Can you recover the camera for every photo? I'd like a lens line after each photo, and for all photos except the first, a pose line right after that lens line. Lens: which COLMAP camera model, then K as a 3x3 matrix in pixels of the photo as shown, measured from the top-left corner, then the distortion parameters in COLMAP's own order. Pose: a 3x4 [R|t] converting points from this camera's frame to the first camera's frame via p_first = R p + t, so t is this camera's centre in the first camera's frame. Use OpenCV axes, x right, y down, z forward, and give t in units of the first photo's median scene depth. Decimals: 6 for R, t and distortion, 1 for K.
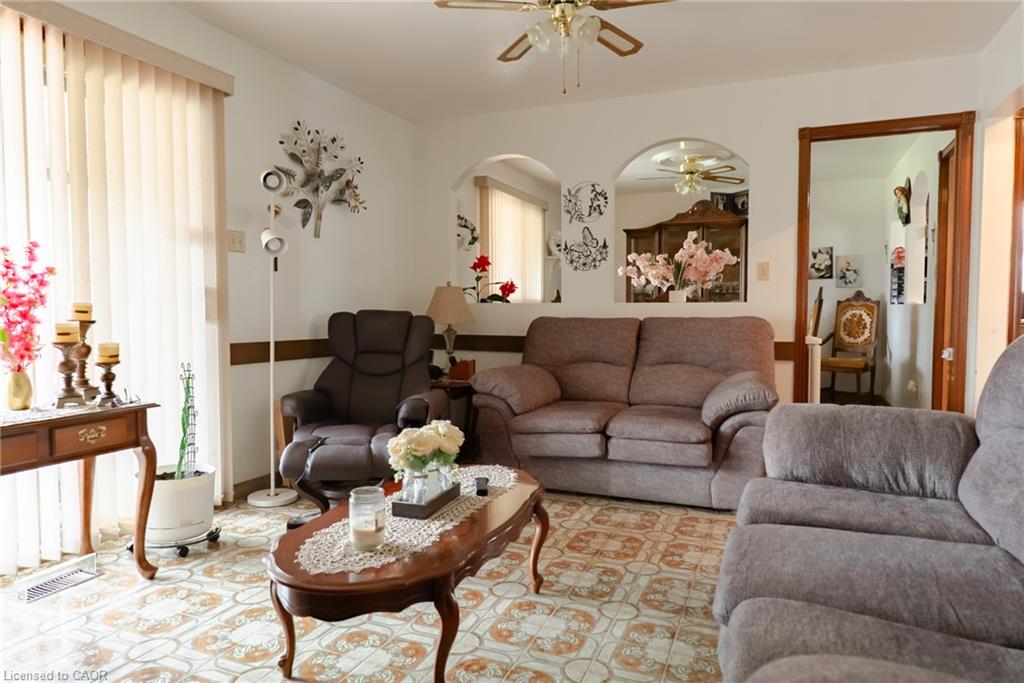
lens RADIAL K [[649.7, 0, 516.8], [0, 649.7, 347.4], [0, 0, 1]] dist [0.006683, -0.003992]
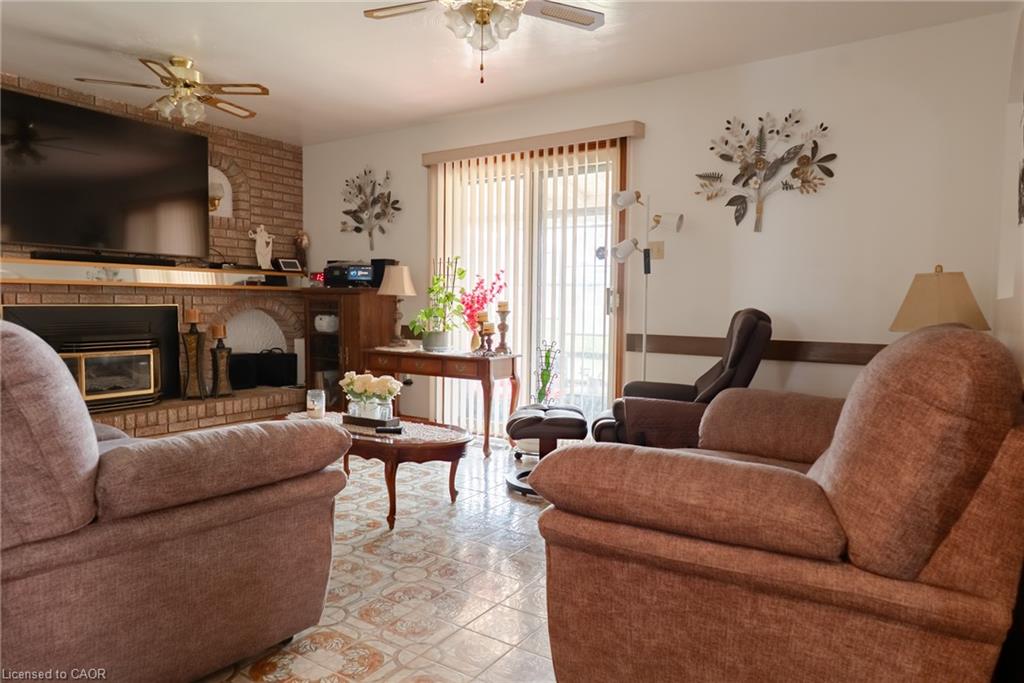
lens RADIAL K [[649.7, 0, 515.0], [0, 649.7, 338.5], [0, 0, 1]] dist [0.006683, -0.003992]
pose [[-0.196471, 0.067063, -0.978214, 0.747548], [-0.053990, 0.995405, 0.079085, -0.071323], [0.979022, 0.068352, -0.191947, 0.892121]]
